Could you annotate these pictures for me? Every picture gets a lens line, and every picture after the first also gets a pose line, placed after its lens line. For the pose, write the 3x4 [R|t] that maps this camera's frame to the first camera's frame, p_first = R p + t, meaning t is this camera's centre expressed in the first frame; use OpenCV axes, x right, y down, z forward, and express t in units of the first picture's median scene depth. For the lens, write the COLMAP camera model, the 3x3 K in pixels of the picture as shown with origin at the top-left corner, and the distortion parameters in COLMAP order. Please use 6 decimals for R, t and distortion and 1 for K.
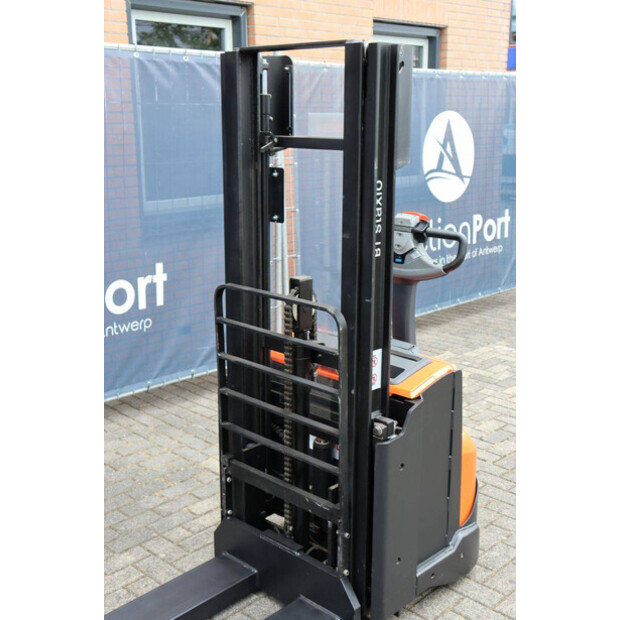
lens RADIAL K [[813.9, 0, 309.9], [0, 813.9, 313.4], [0, 0, 1]] dist [0.073840, 0.000000]
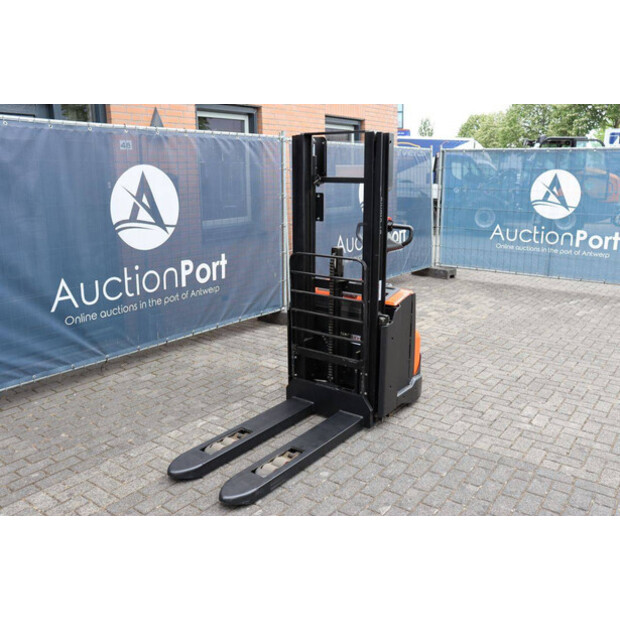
lens RADIAL K [[564.8, 0, 314.0], [0, 564.8, 306.0], [0, 0, 1]] dist [-0.063161, 0.000000]
pose [[0.991892, -0.033900, 0.122481, -0.223097], [0.034774, 0.999383, -0.005002, 0.095798], [-0.122236, 0.009220, 0.992458, -0.326135]]
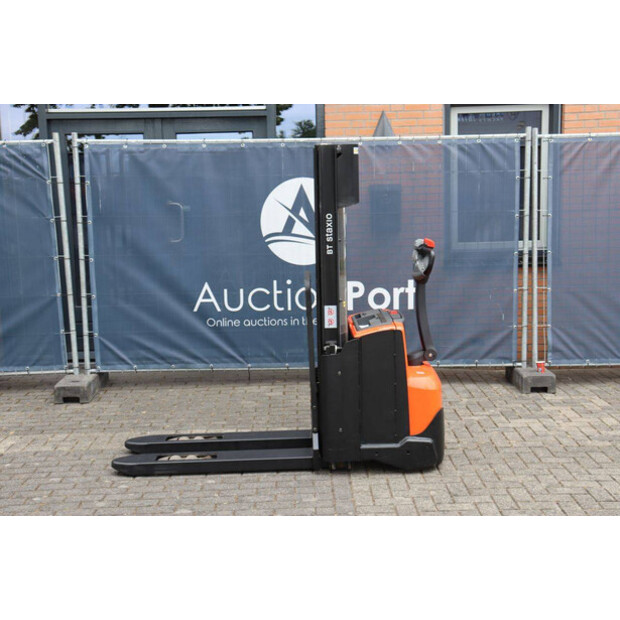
lens RADIAL K [[914.6, 0, 298.8], [0, 914.6, 303.3], [0, 0, 1]] dist [0.106216, 0.000000]
pose [[0.695340, 0.077540, -0.714486, 1.317877], [-0.150541, 0.987822, -0.039303, 0.115548], [0.702738, 0.134888, 0.698545, -0.430812]]
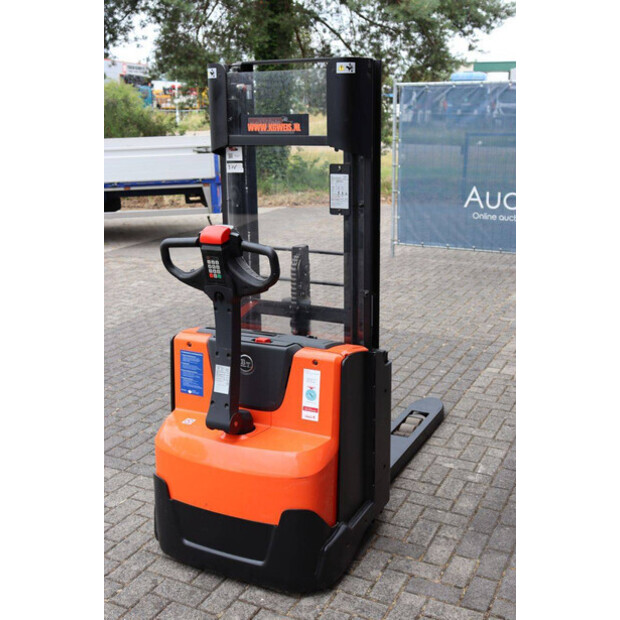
lens RADIAL K [[736.9, 0, 307.0], [0, 736.9, 312.4], [0, 0, 1]] dist [0.025275, 0.000000]
pose [[-0.955040, 0.087419, -0.283294, 0.284468], [-0.059902, 0.878935, 0.473164, -0.456467], [0.290361, 0.468861, -0.834182, 1.858544]]
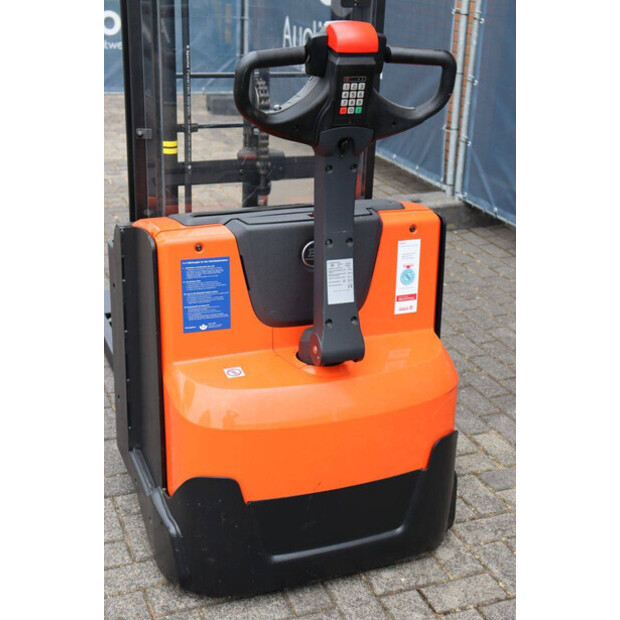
lens RADIAL K [[914.6, 0, 299.5], [0, 914.6, 303.1], [0, 0, 1]] dist [0.106216, 0.000000]
pose [[-0.422454, 0.322403, -0.847106, 0.745852], [-0.256176, 0.854022, 0.452791, -0.245272], [0.869429, 0.408292, -0.278193, 1.287749]]
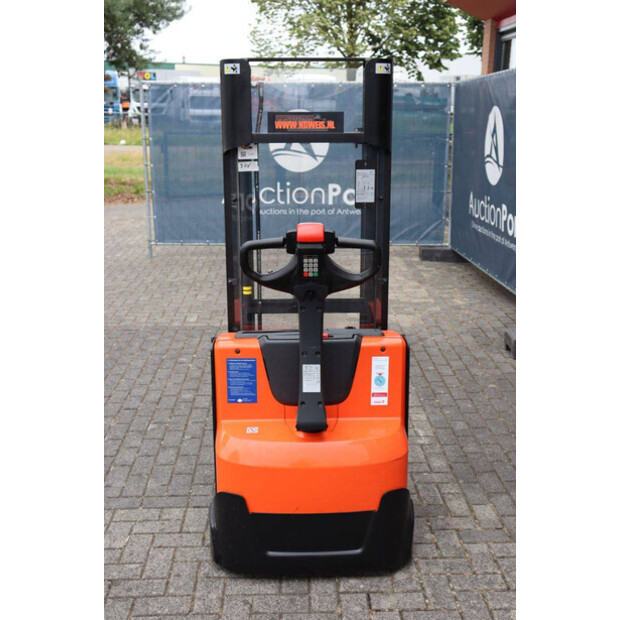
lens RADIAL K [[736.9, 0, 301.9], [0, 736.9, 312.6], [0, 0, 1]] dist [0.025275, 0.000000]
pose [[-0.707250, 0.187171, -0.681736, 0.740233], [-0.168225, 0.892061, 0.419436, -0.396741], [0.686657, 0.411331, -0.599424, 1.610583]]
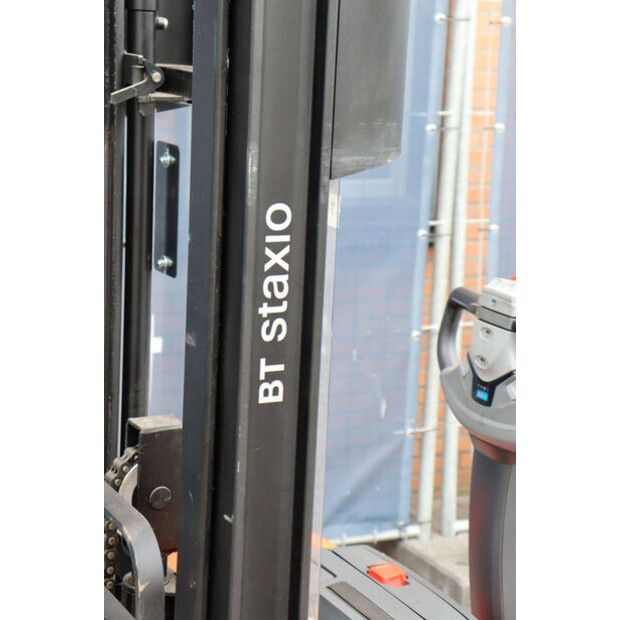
lens RADIAL K [[1483.7, 0, 309.8], [0, 1483.7, 312.0], [0, 0, 1]] dist [0.457407, 0.000000]
pose [[0.950000, 0.104991, -0.294070, 0.252644], [-0.117672, 0.992720, -0.025713, -0.081561], [0.289230, 0.059031, 0.955438, 0.297574]]
